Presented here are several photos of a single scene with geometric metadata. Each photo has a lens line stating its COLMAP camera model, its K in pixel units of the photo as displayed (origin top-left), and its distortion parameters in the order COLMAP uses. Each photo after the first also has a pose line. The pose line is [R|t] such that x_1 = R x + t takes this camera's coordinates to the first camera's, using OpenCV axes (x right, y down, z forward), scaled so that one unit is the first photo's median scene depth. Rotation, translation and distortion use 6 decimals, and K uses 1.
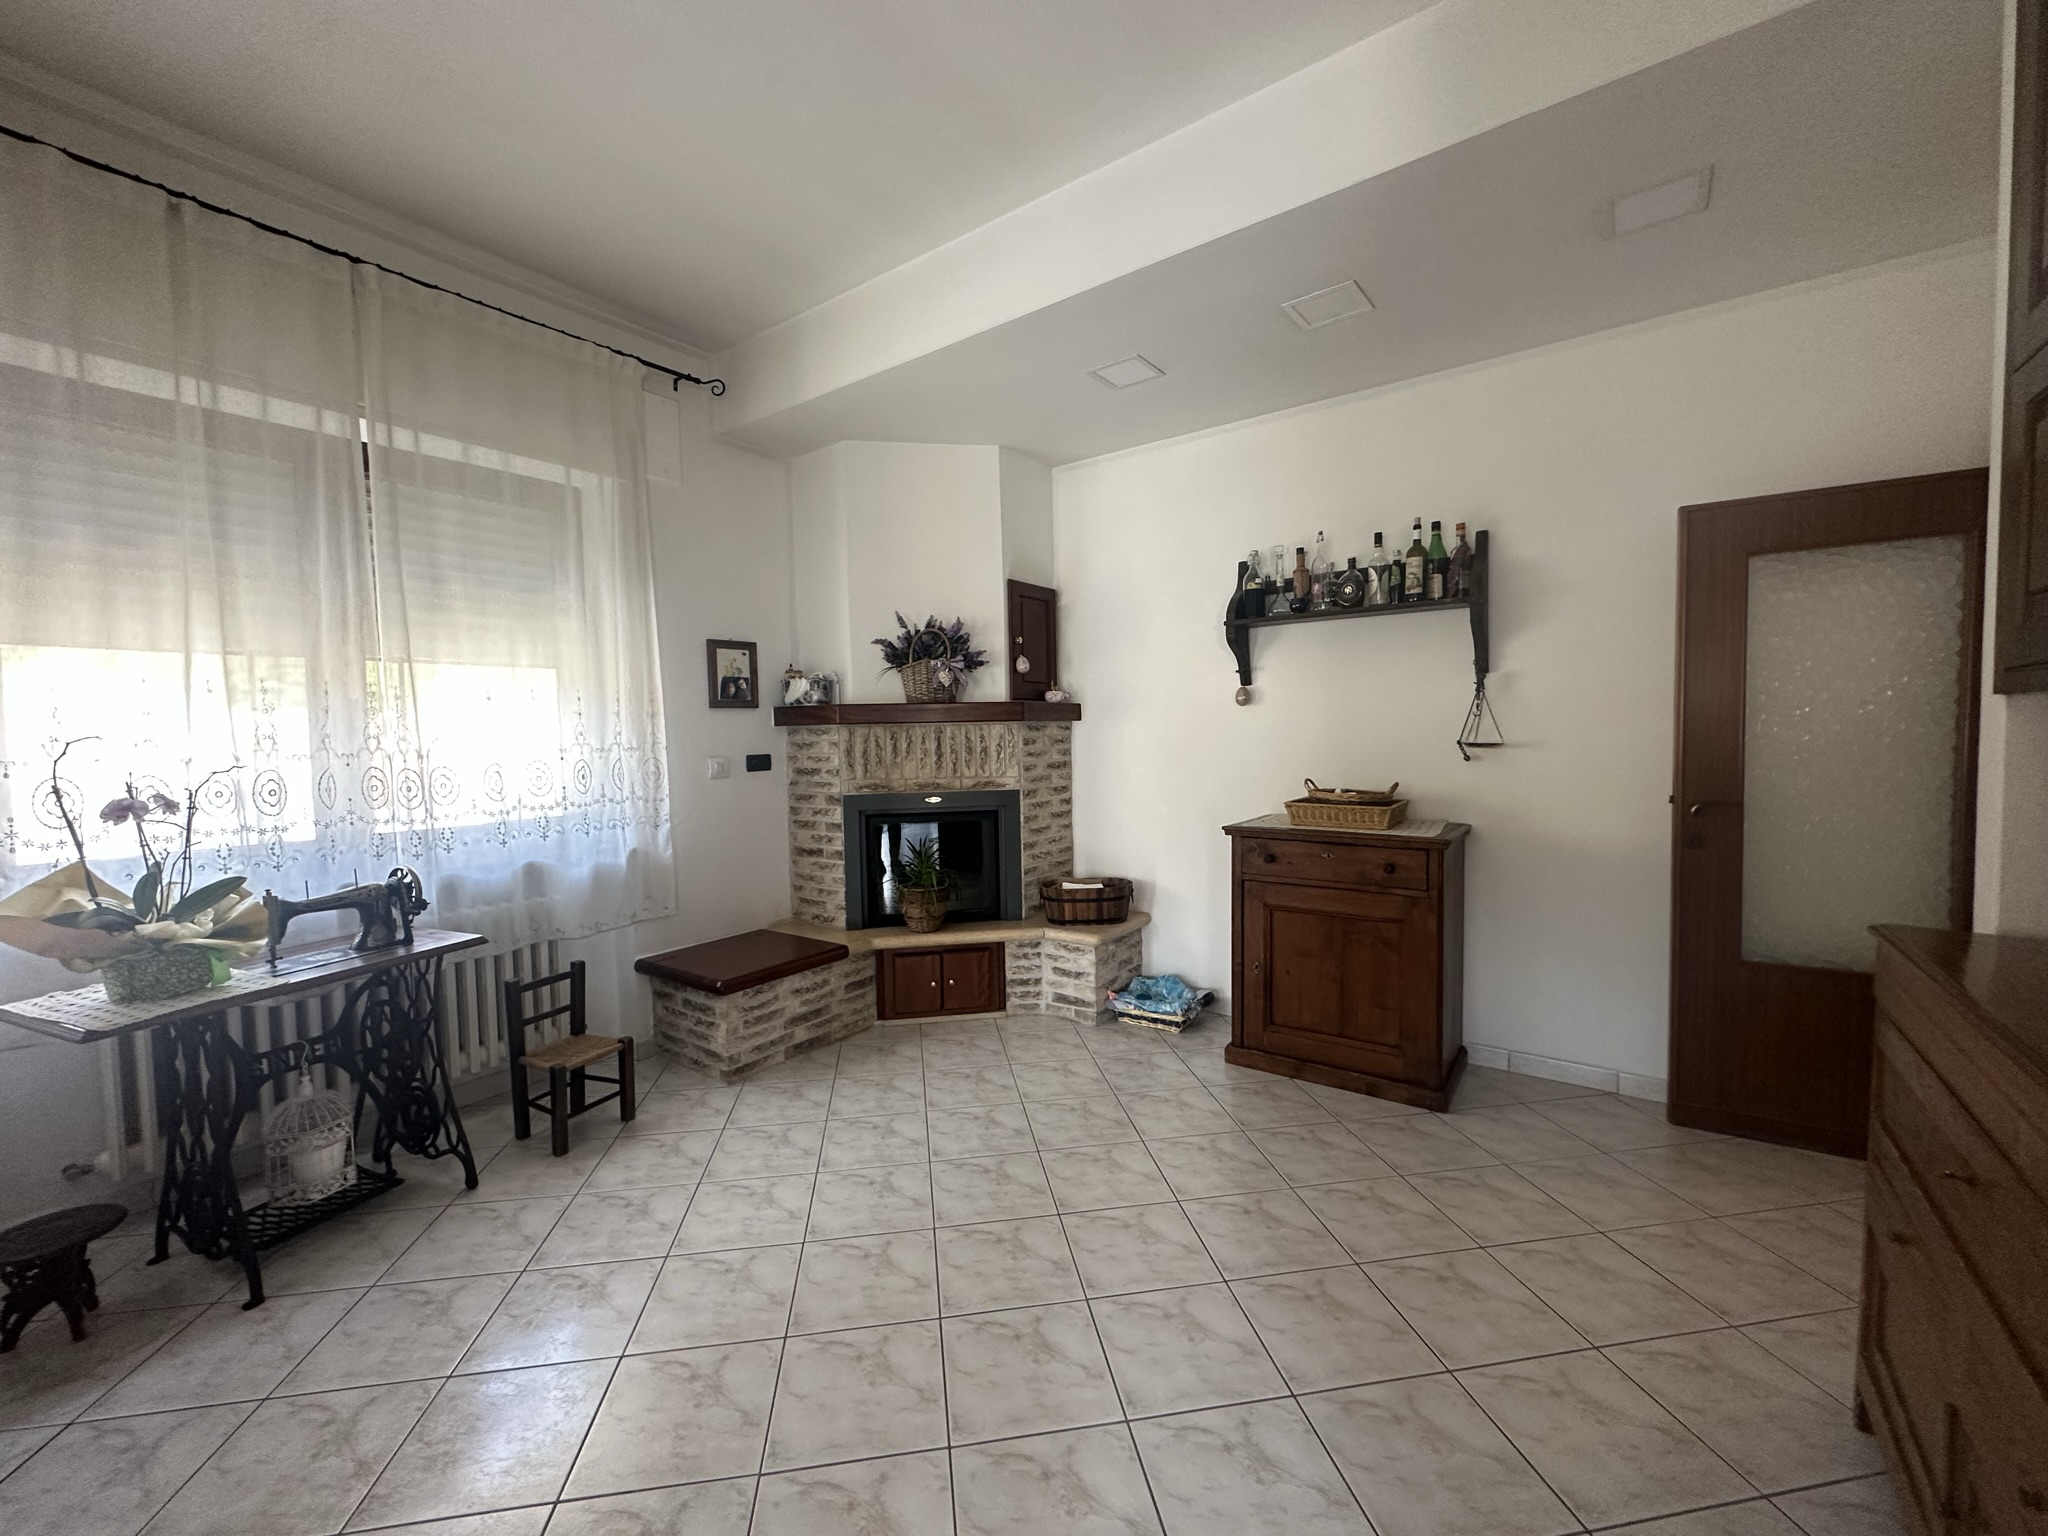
lens RADIAL K [[816.6, 0, 1023.6], [0, 816.6, 766.1], [0, 0, 1]] dist [-0.001754, 0.000040]
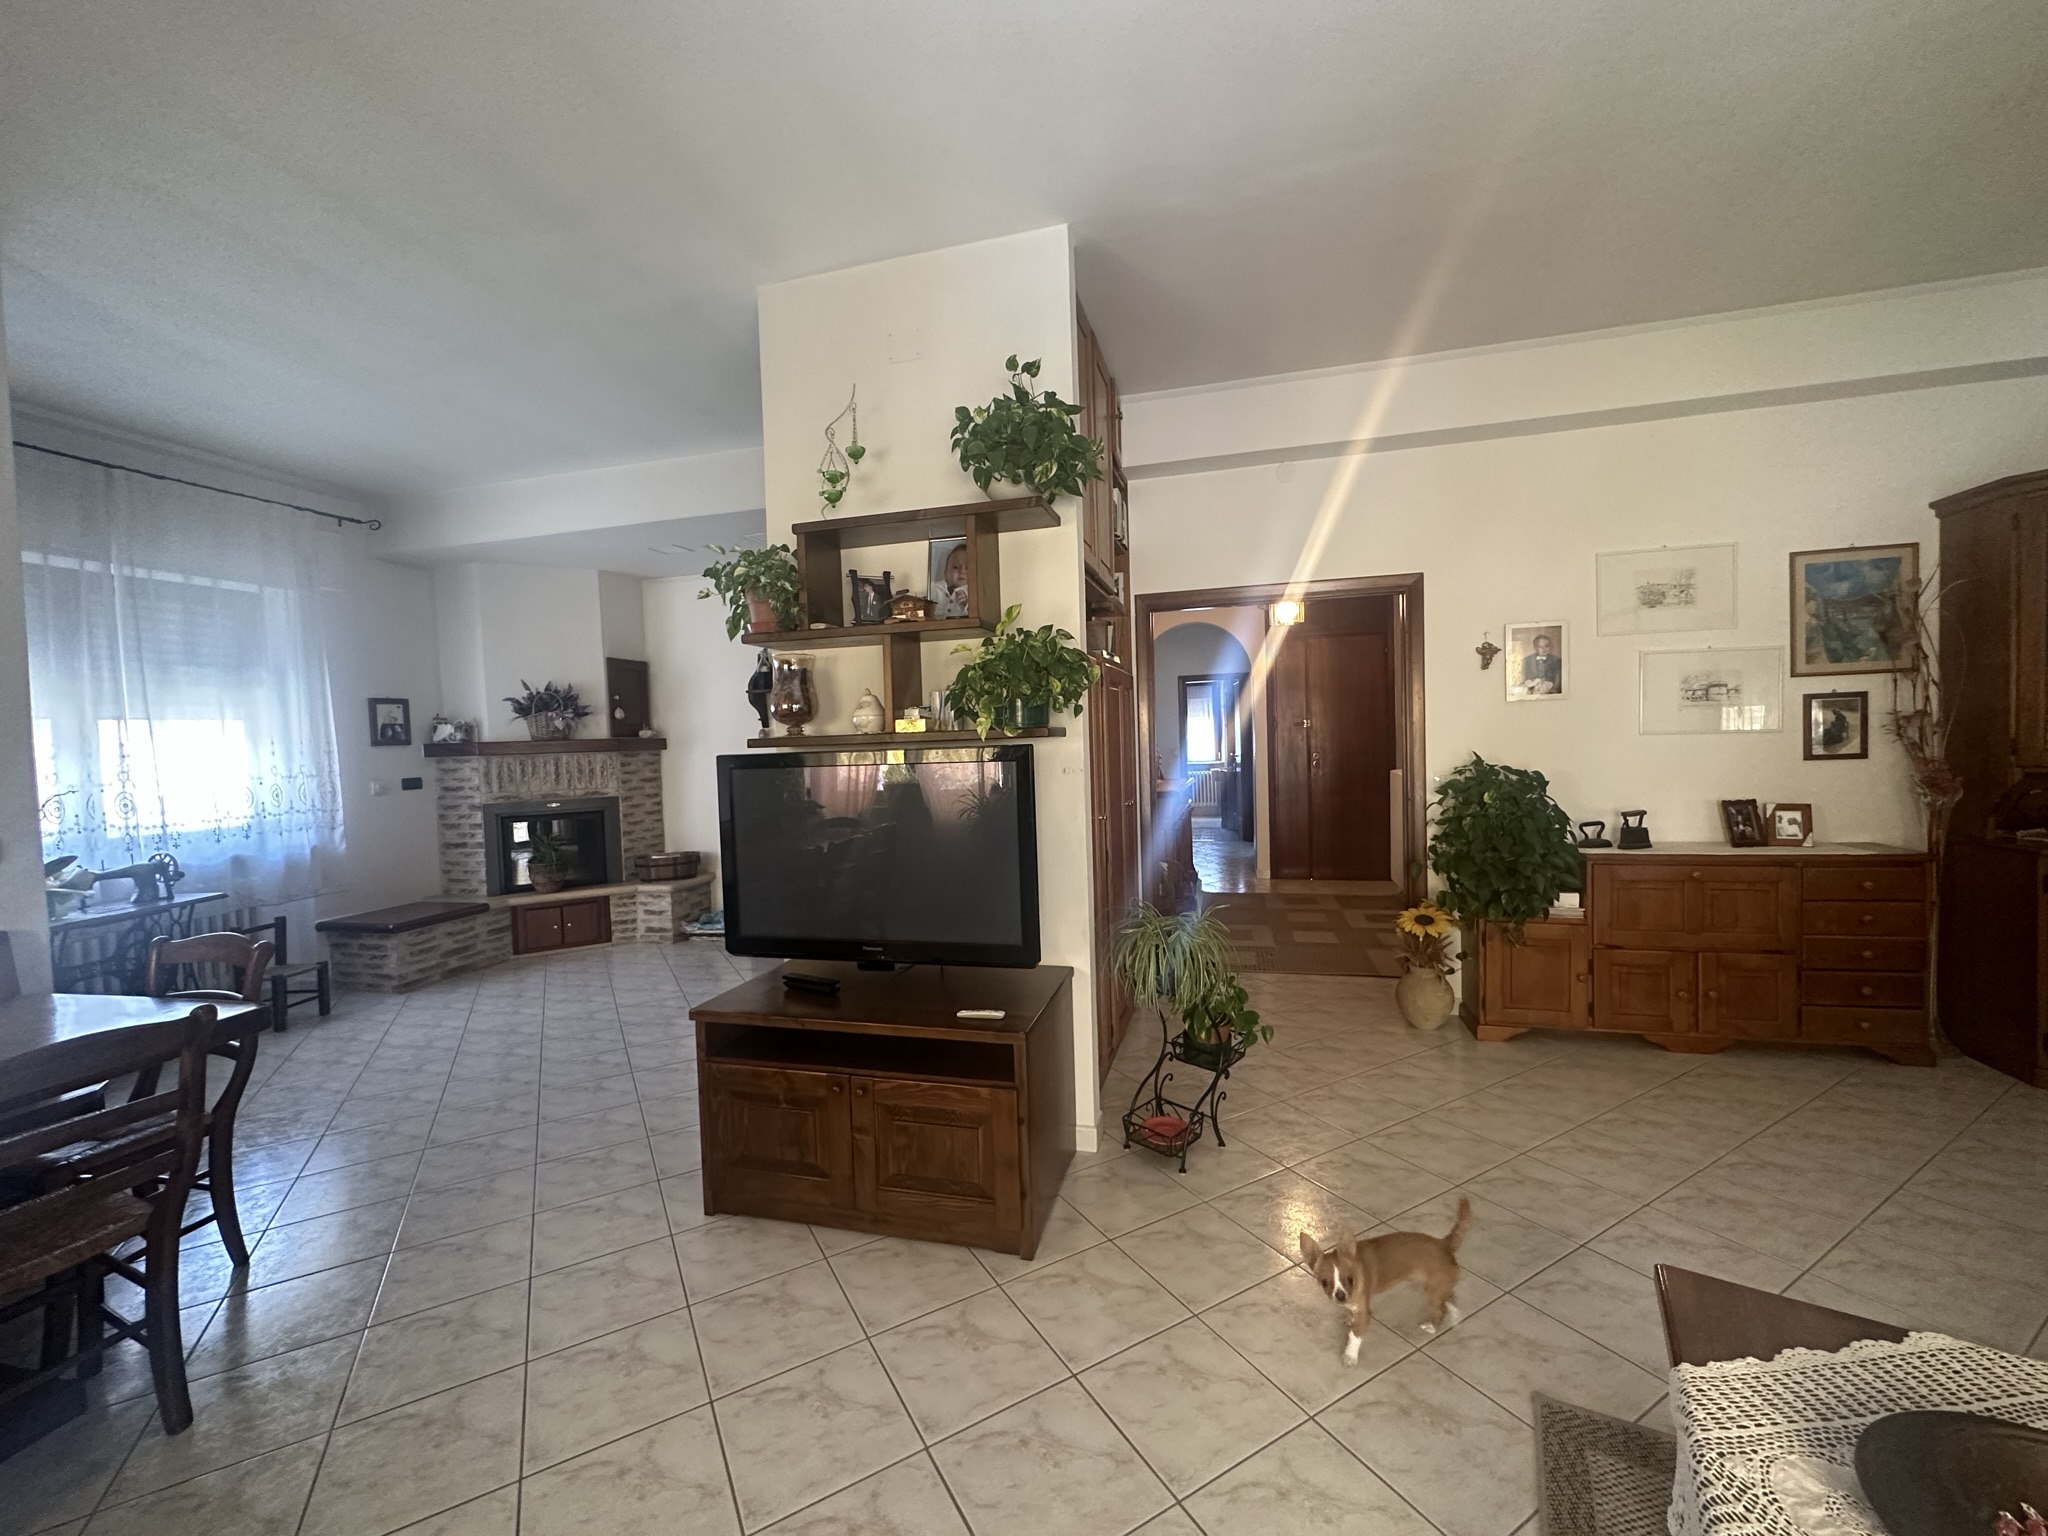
lens RADIAL K [[816.6, 0, 1022.8], [0, 816.6, 767.7], [0, 0, 1]] dist [-0.001754, 0.000040]
pose [[0.932685, -0.023915, 0.359898, 0.158451], [0.030251, 0.999471, -0.011982, 0.017517], [-0.359421, 0.022063, 0.932915, -0.719808]]
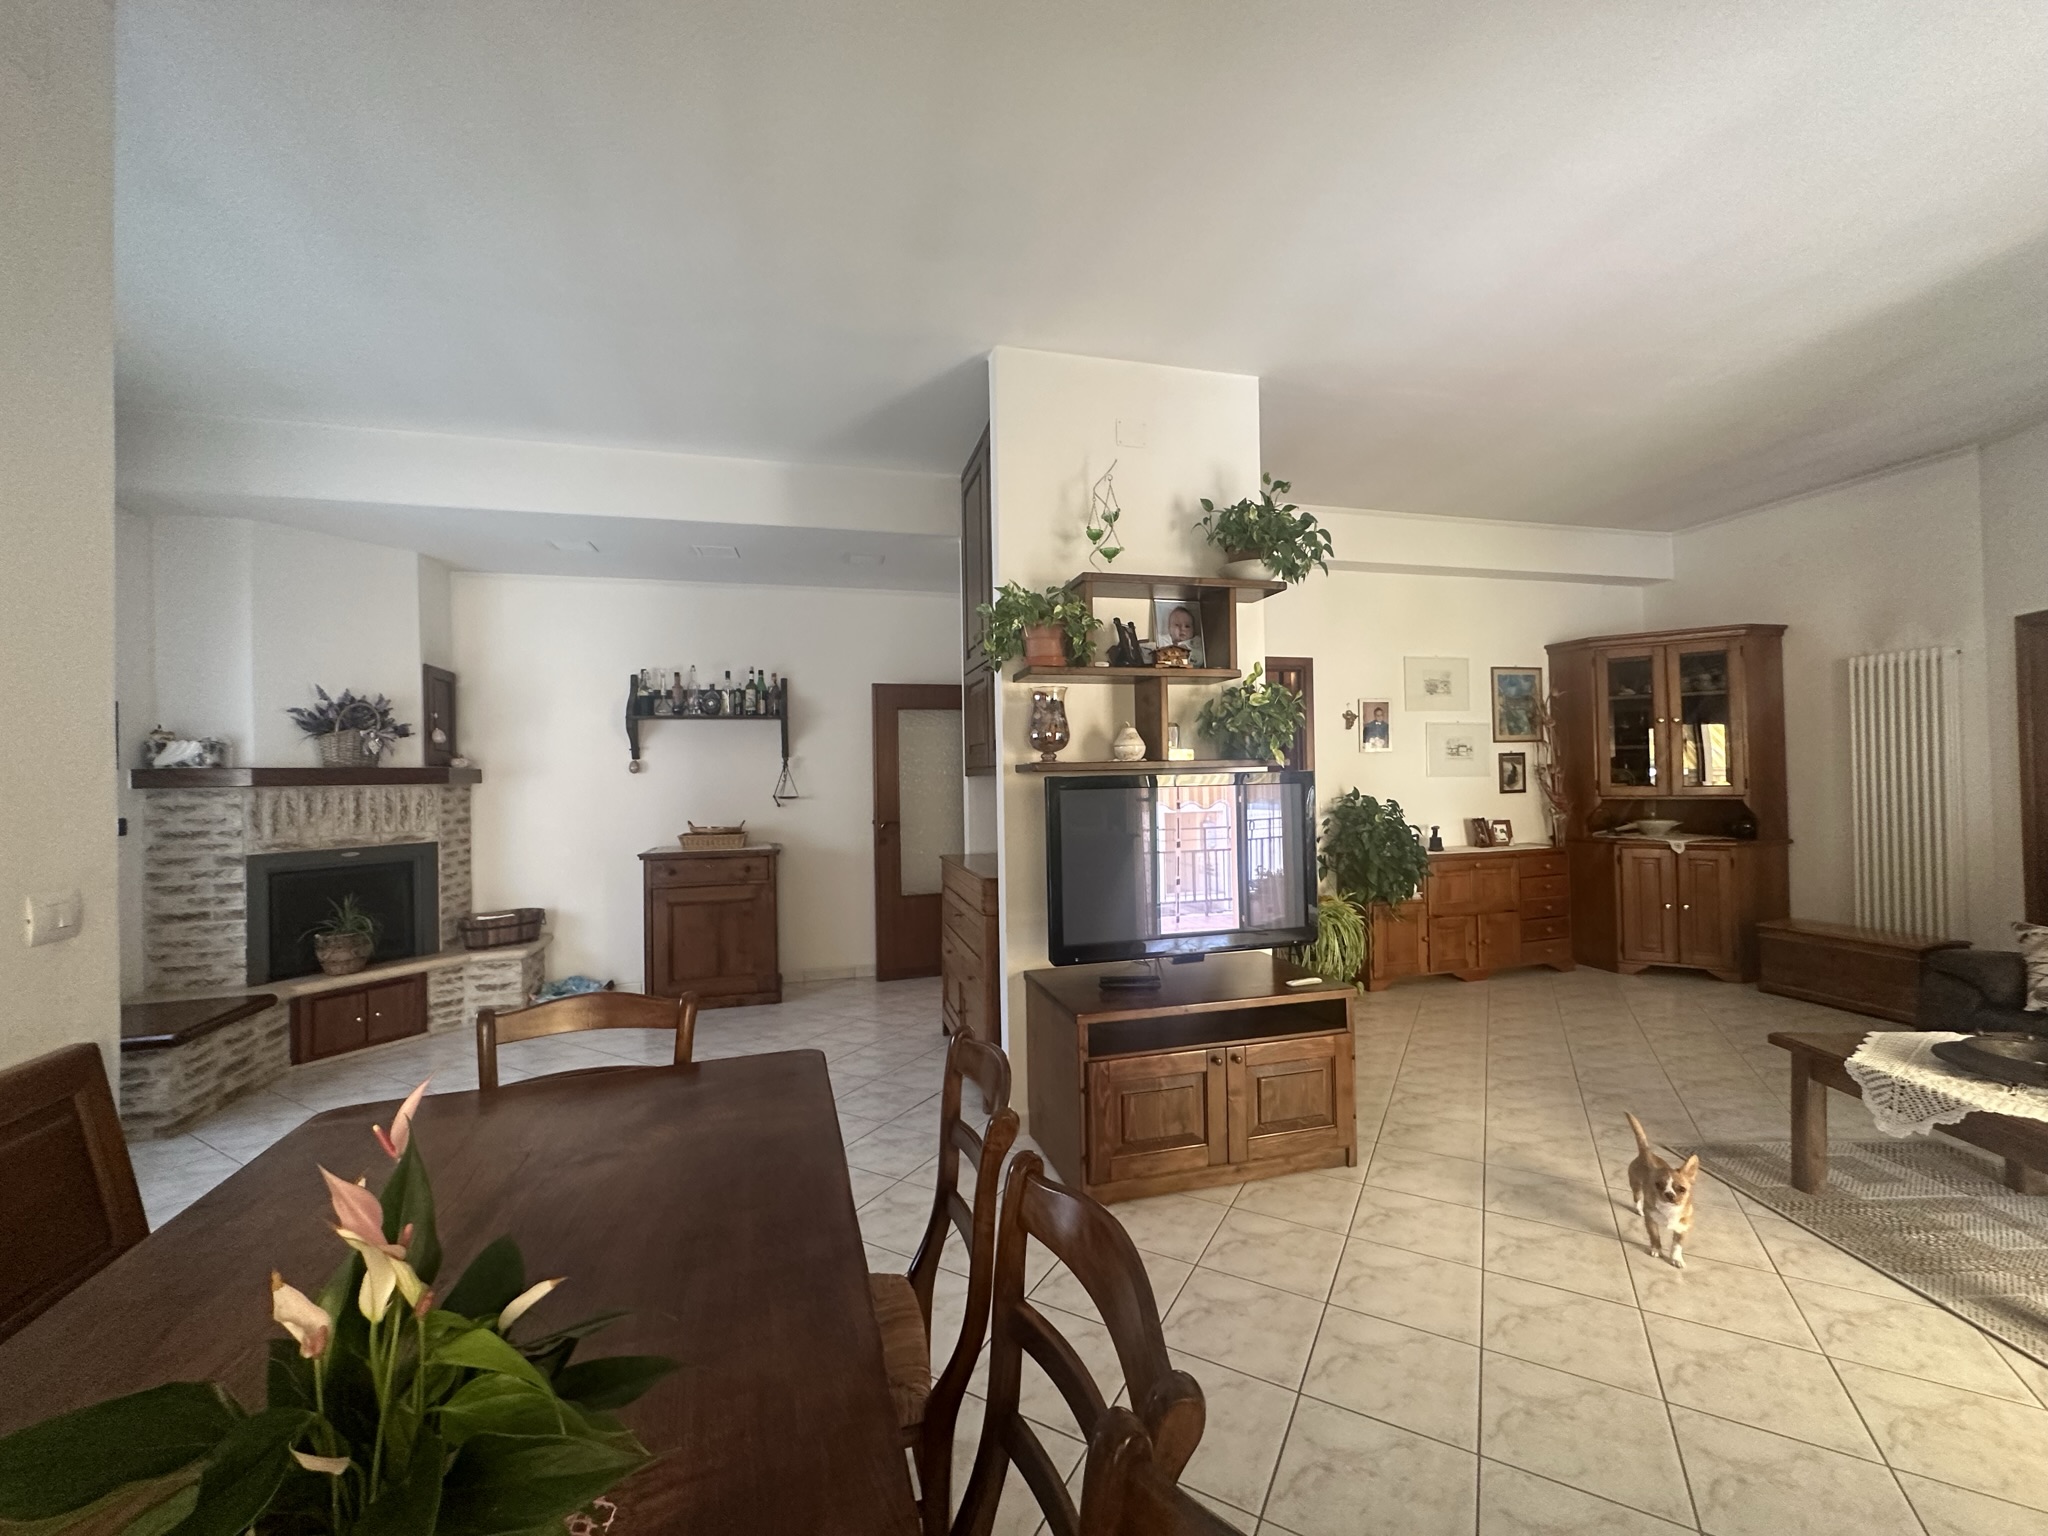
lens RADIAL K [[816.6, 0, 1024.3], [0, 816.6, 767.3], [0, 0, 1]] dist [-0.001754, 0.000040]
pose [[0.622644, 0.016260, 0.782336, -0.422446], [0.041533, 0.997688, -0.053791, 0.021226], [-0.781402, 0.065986, 0.620530, -0.425197]]
